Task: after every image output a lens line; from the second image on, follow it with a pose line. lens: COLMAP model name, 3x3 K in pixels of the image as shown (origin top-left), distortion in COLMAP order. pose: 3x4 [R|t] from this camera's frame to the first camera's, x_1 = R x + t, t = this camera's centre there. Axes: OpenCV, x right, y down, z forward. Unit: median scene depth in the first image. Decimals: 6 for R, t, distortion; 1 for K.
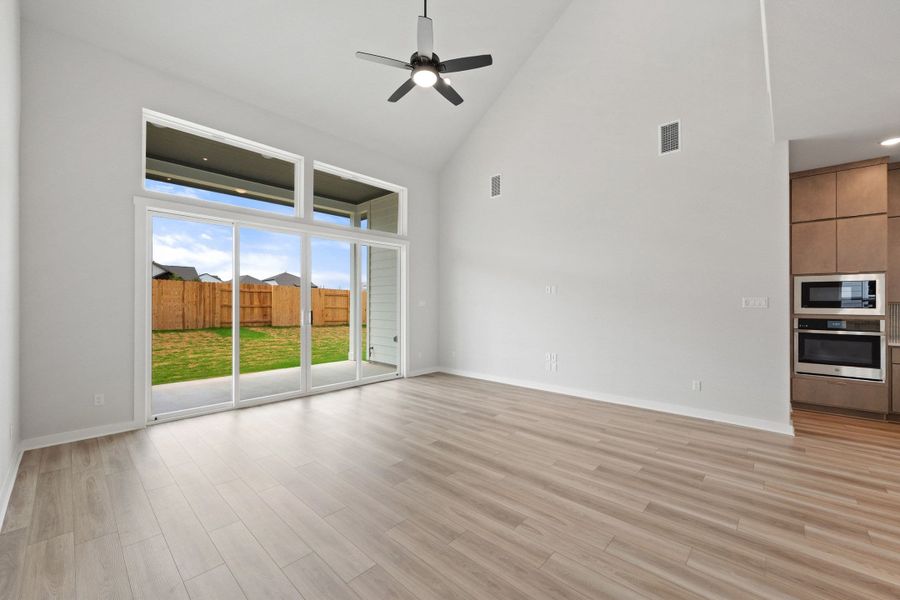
lens RADIAL K [[356.9, 0, 449.8], [0, 356.9, 302.5], [0, 0, 1]] dist [0.000308, -0.000039]
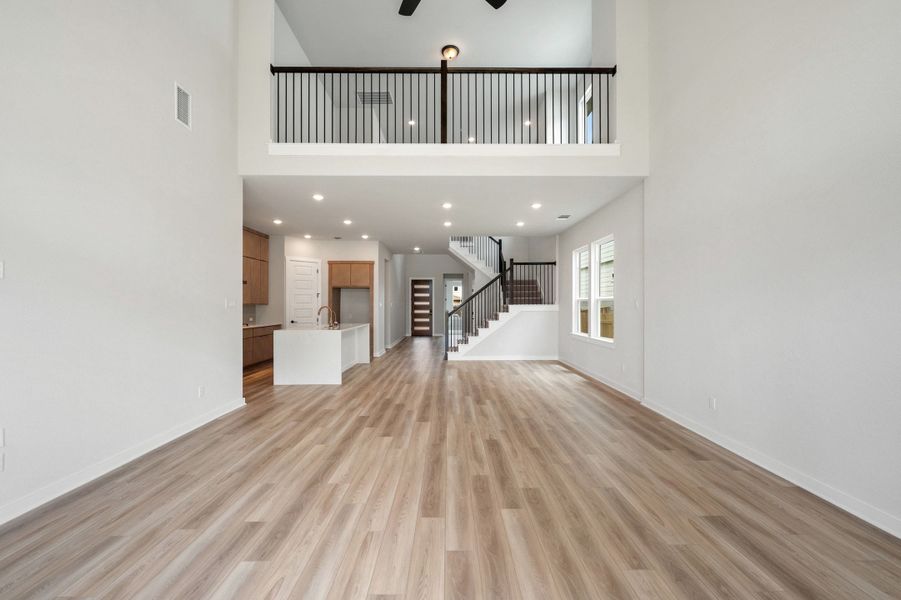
lens RADIAL K [[358.4, 0, 452.1], [0, 358.4, 303.4], [0, 0, 1]] dist [-0.001692, -0.000040]
pose [[-0.688658, 0.002293, 0.725083, -0.413968], [-0.001653, 0.999987, -0.004733, 0.004143], [-0.725085, -0.004458, -0.688645, 1.083609]]
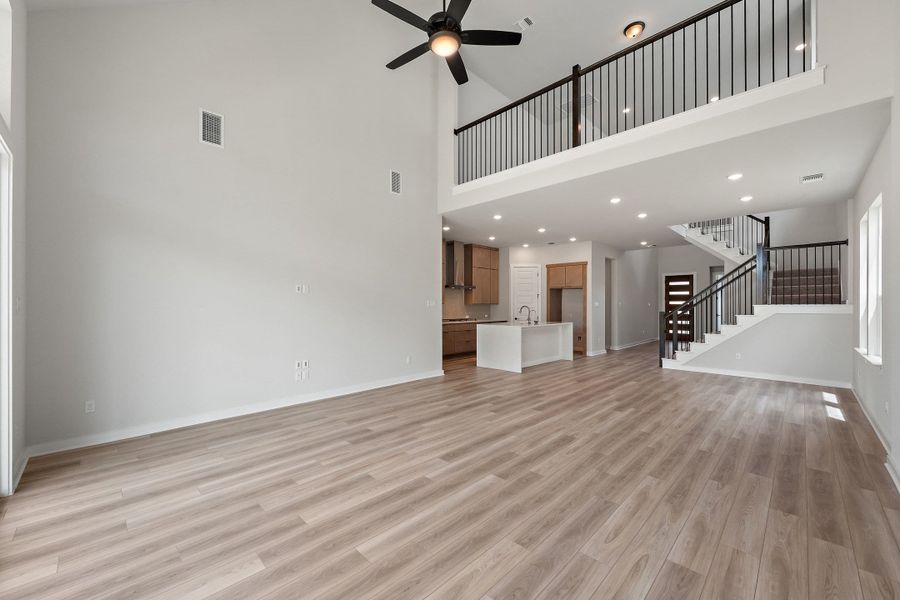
lens RADIAL K [[356.9, 0, 449.8], [0, 356.9, 302.5], [0, 0, 1]] dist [0.000308, -0.000039]
pose [[0.031162, 0.004142, 0.999506, -0.711460], [-0.003029, 0.999987, -0.004050, 0.002348], [-0.999510, -0.002901, 0.031174, 0.728625]]
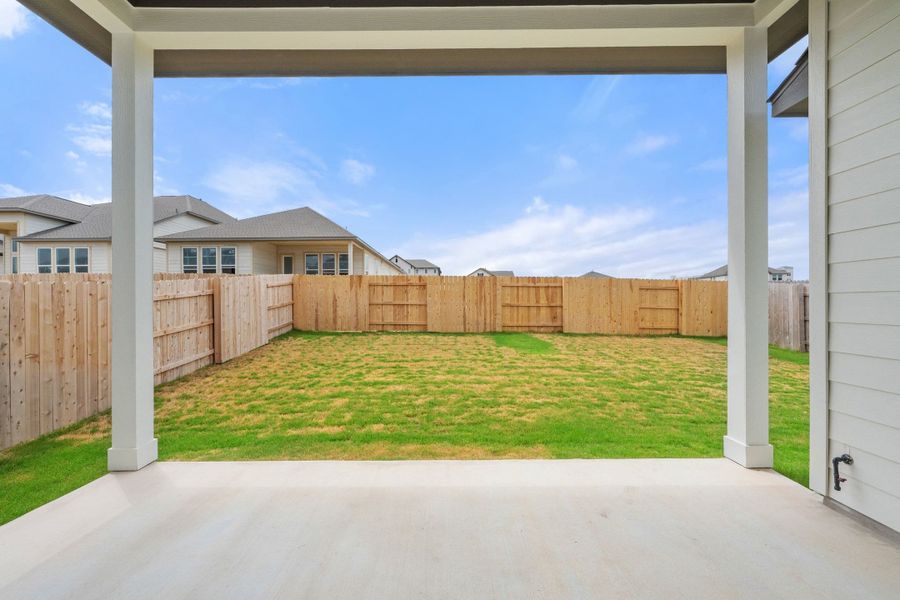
lens RADIAL K [[356.9, 0, 449.8], [0, 356.9, 302.5], [0, 0, 1]] dist [0.000308, -0.000039]
pose [[0.686901, -0.005224, -0.726732, -0.432575], [0.006745, 0.999977, -0.000813, 0.011162], [0.726719, -0.004343, 0.686921, 1.134698]]
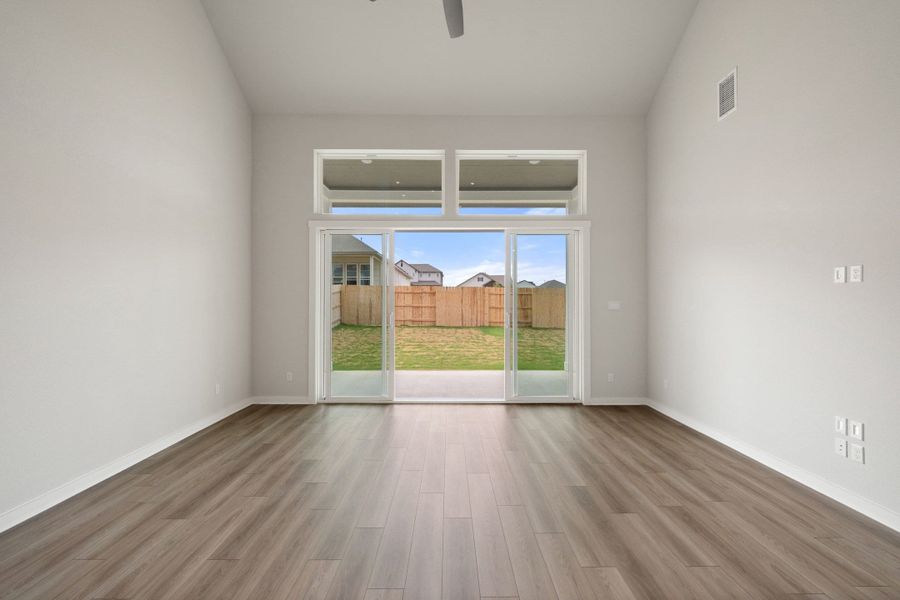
lens RADIAL K [[355.8, 0, 452.0], [0, 355.8, 302.8], [0, 0, 1]] dist [-0.000311, -0.000038]
pose [[0.688195, -0.003927, -0.725515, 0.320267], [0.000068, 0.999986, -0.005349, 0.002098], [0.725526, 0.003632, 0.688185, 0.414641]]
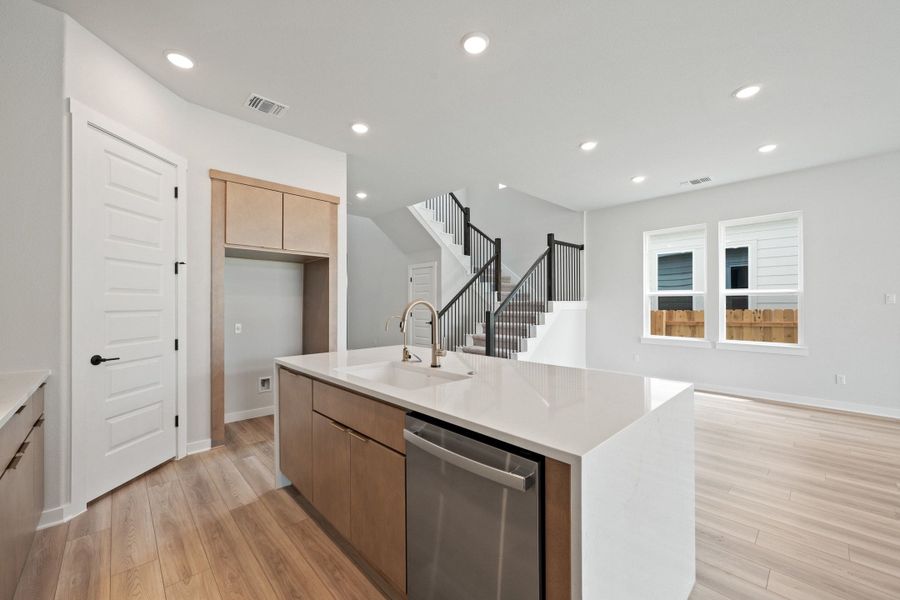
lens RADIAL K [[355.8, 0, 452.0], [0, 355.8, 302.8], [0, 0, 1]] dist [-0.000311, -0.000038]
pose [[-0.998316, 0.000385, 0.058008, 1.045231], [0.000047, 0.999983, -0.005835, 0.016571], [-0.058010, -0.005822, -0.998299, 0.851752]]
